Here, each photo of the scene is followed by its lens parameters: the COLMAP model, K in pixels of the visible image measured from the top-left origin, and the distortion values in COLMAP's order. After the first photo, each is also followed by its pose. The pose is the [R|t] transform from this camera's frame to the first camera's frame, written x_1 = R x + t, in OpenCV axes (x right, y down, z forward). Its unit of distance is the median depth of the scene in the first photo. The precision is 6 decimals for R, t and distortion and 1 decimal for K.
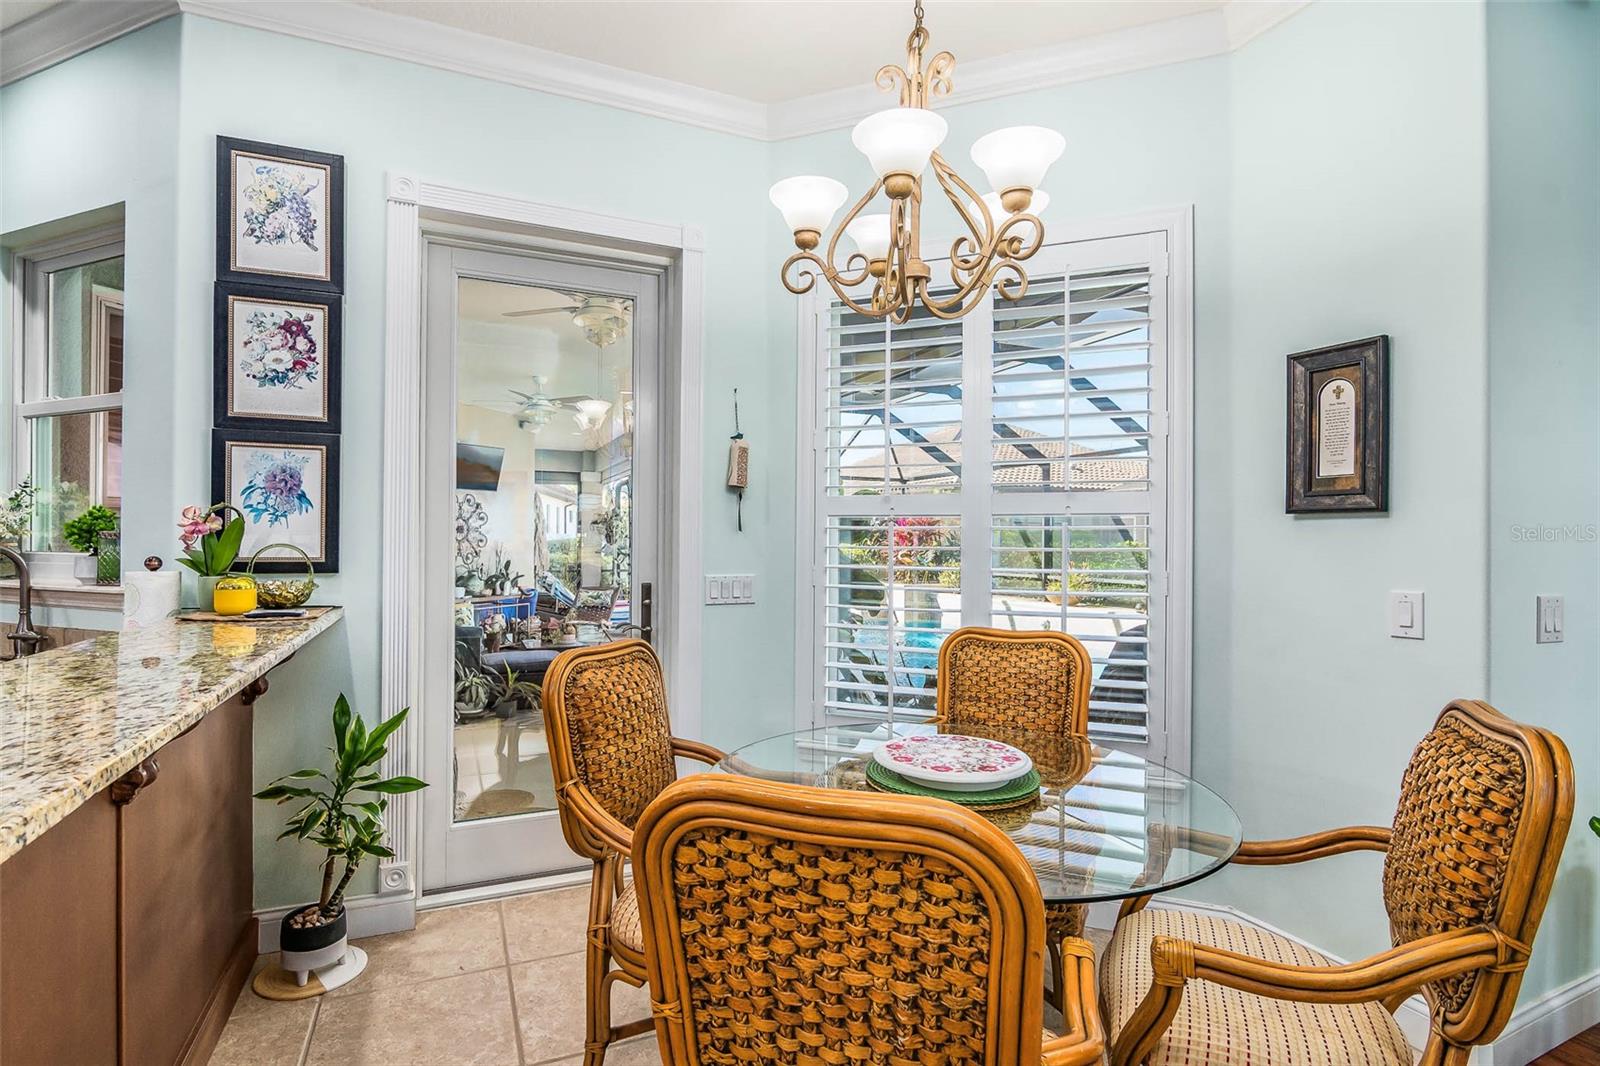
lens RADIAL K [[768.4, 0, 800.4], [0, 768.4, 540.1], [0, 0, 1]] dist [-0.012782, -0.001691]
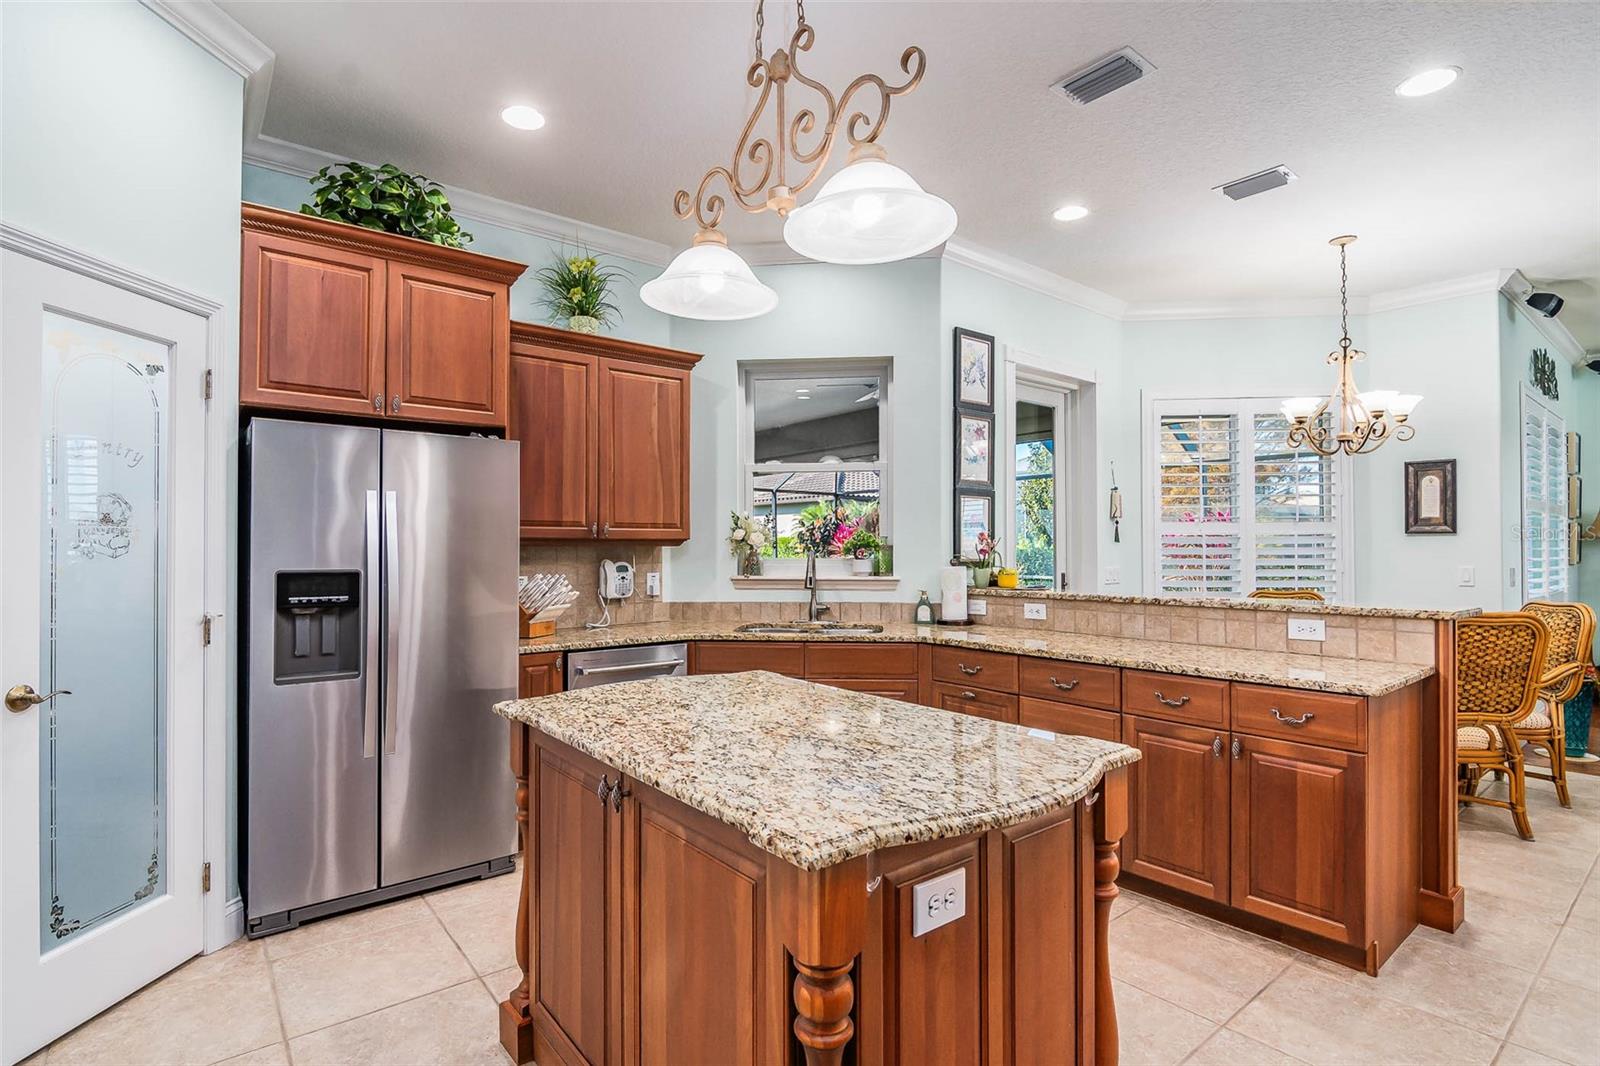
lens RADIAL K [[768.4, 0, 798.8], [0, 768.4, 533.6], [0, 0, 1]] dist [-0.012782, -0.001691]
pose [[0.965856, -0.003424, 0.259055, -1.693133], [0.007707, 0.999850, -0.015517, -0.014058], [-0.258963, 0.016984, 0.965738, -0.701224]]
